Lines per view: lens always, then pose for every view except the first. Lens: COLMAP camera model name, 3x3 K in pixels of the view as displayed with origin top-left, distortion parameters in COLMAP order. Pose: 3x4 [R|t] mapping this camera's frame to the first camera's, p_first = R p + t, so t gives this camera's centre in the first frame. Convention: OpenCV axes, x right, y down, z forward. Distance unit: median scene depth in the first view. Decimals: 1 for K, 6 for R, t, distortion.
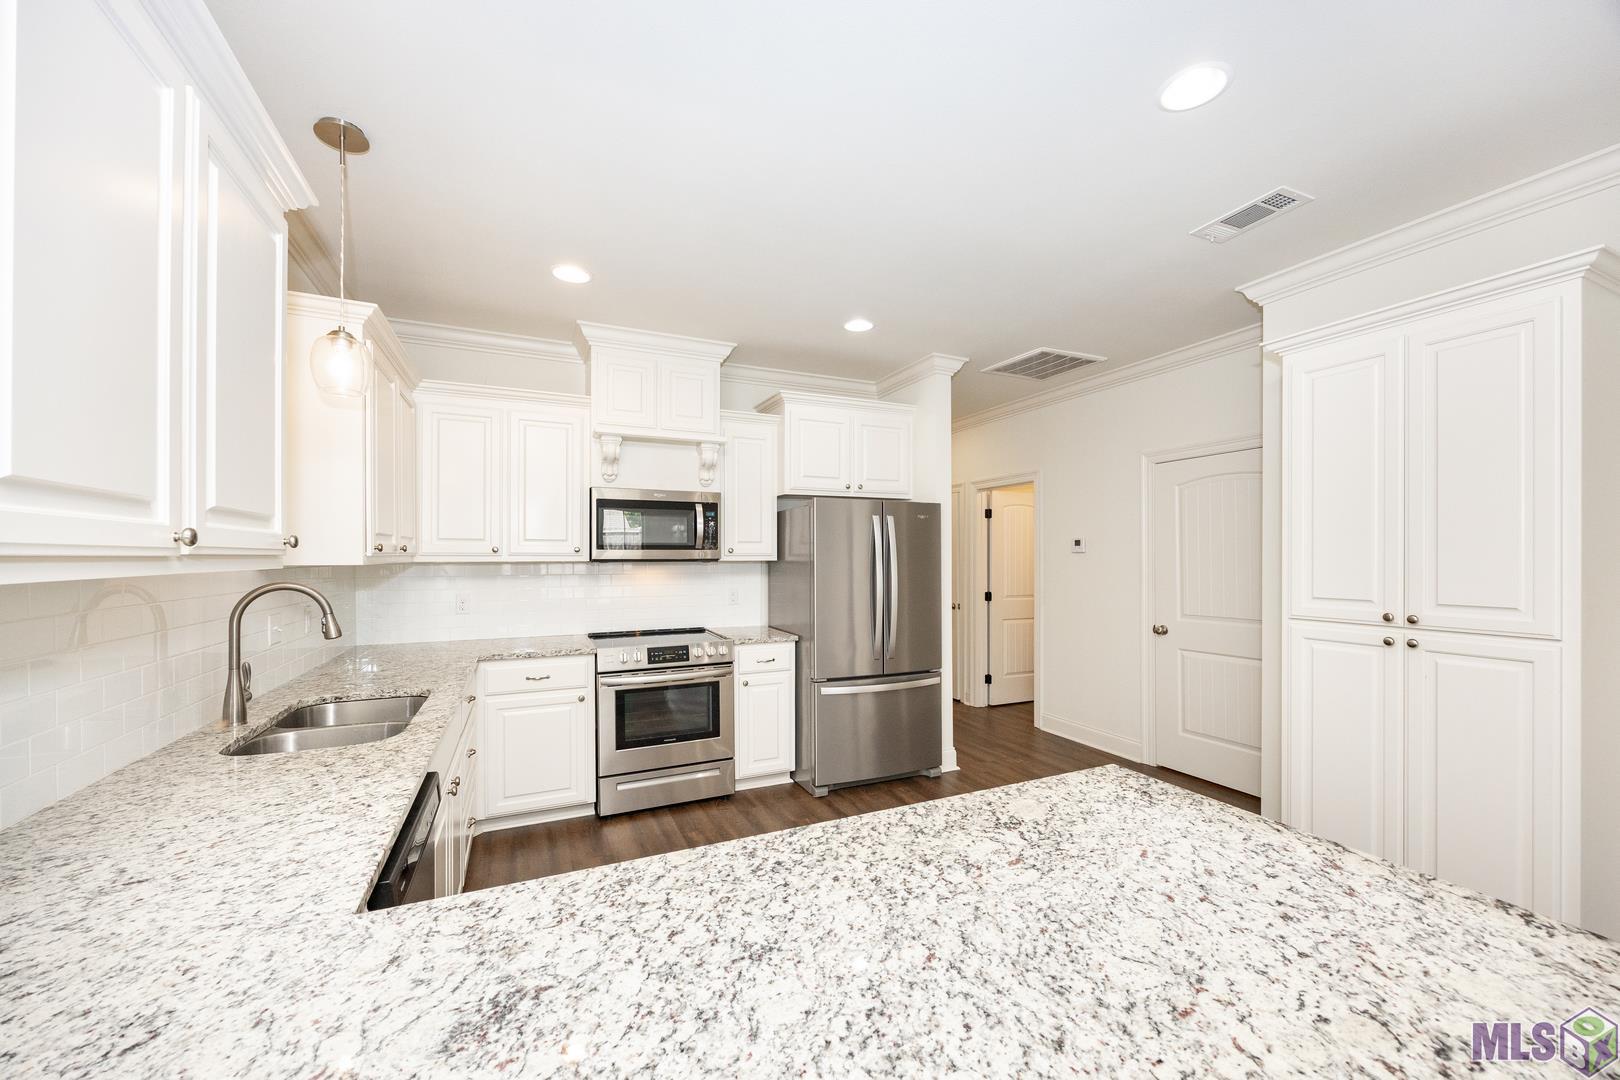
lens RADIAL K [[632.4, 0, 818.5], [0, 632.4, 558.5], [0, 0, 1]] dist [-0.001658, -0.000215]
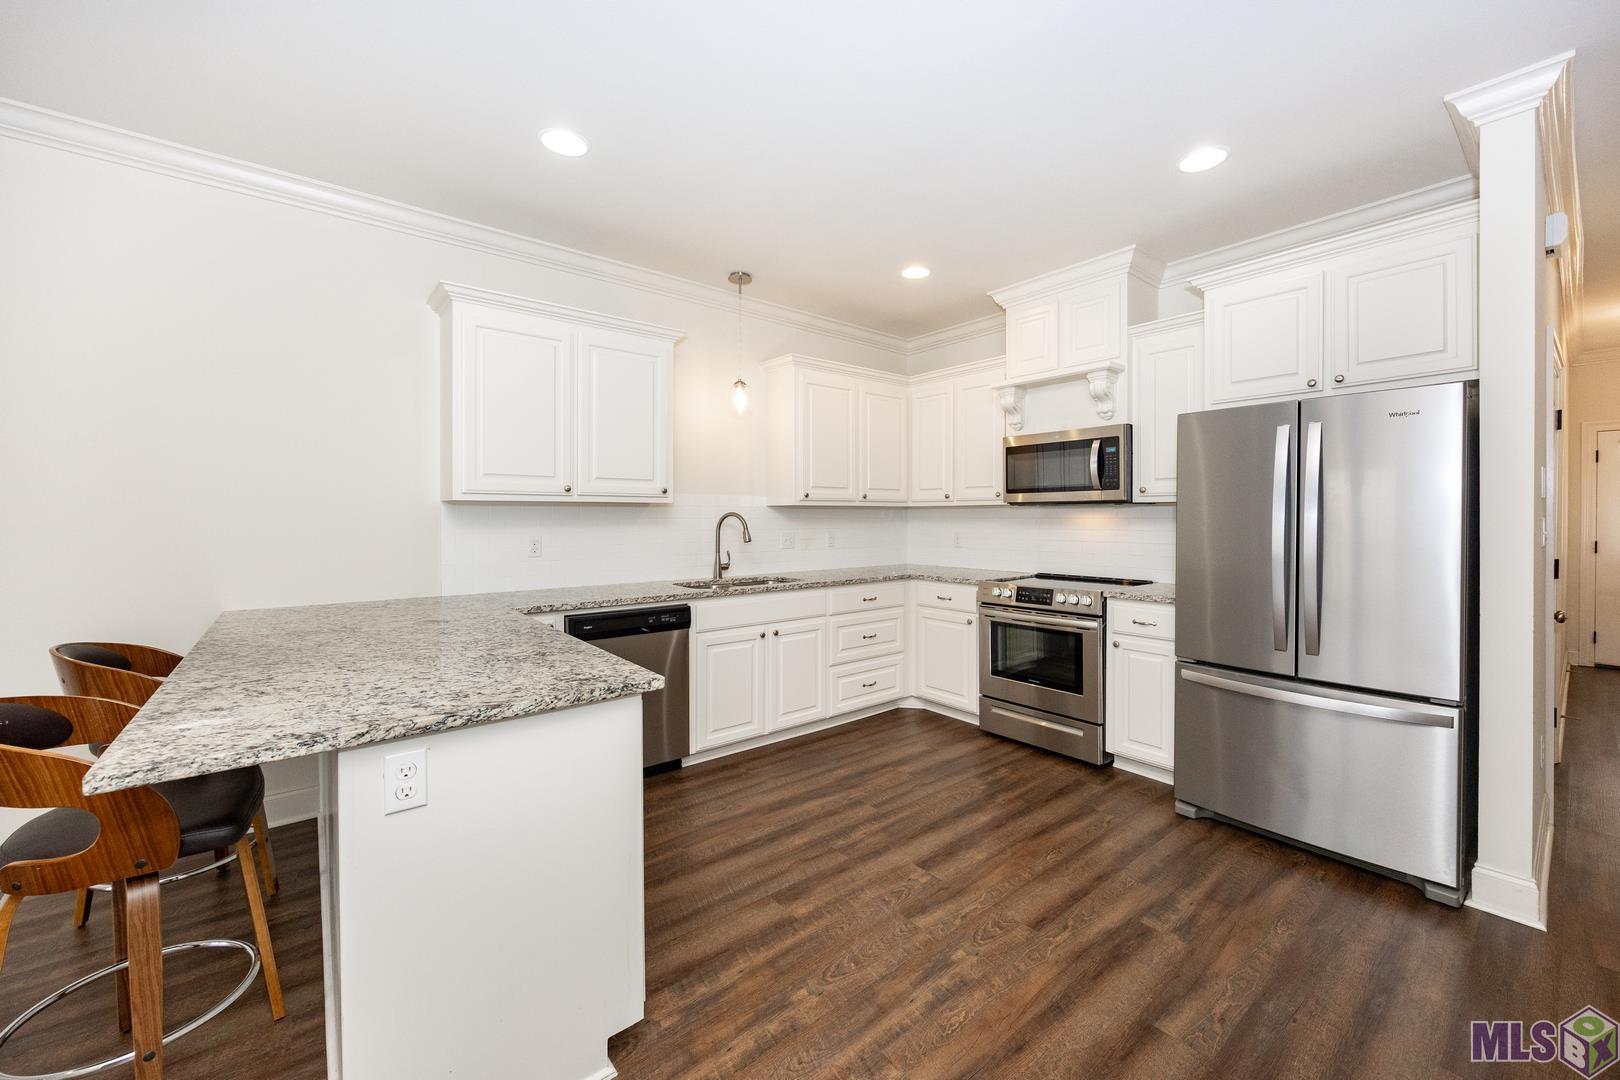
lens RADIAL K [[632.4, 0, 816.5], [0, 632.4, 520.7], [0, 0, 1]] dist [-0.001658, -0.000215]
pose [[0.248735, 0.010826, -0.968511, 0.636246], [0.002246, 0.999928, 0.011754, 0.019550], [0.968569, -0.005099, 0.248693, 0.409257]]
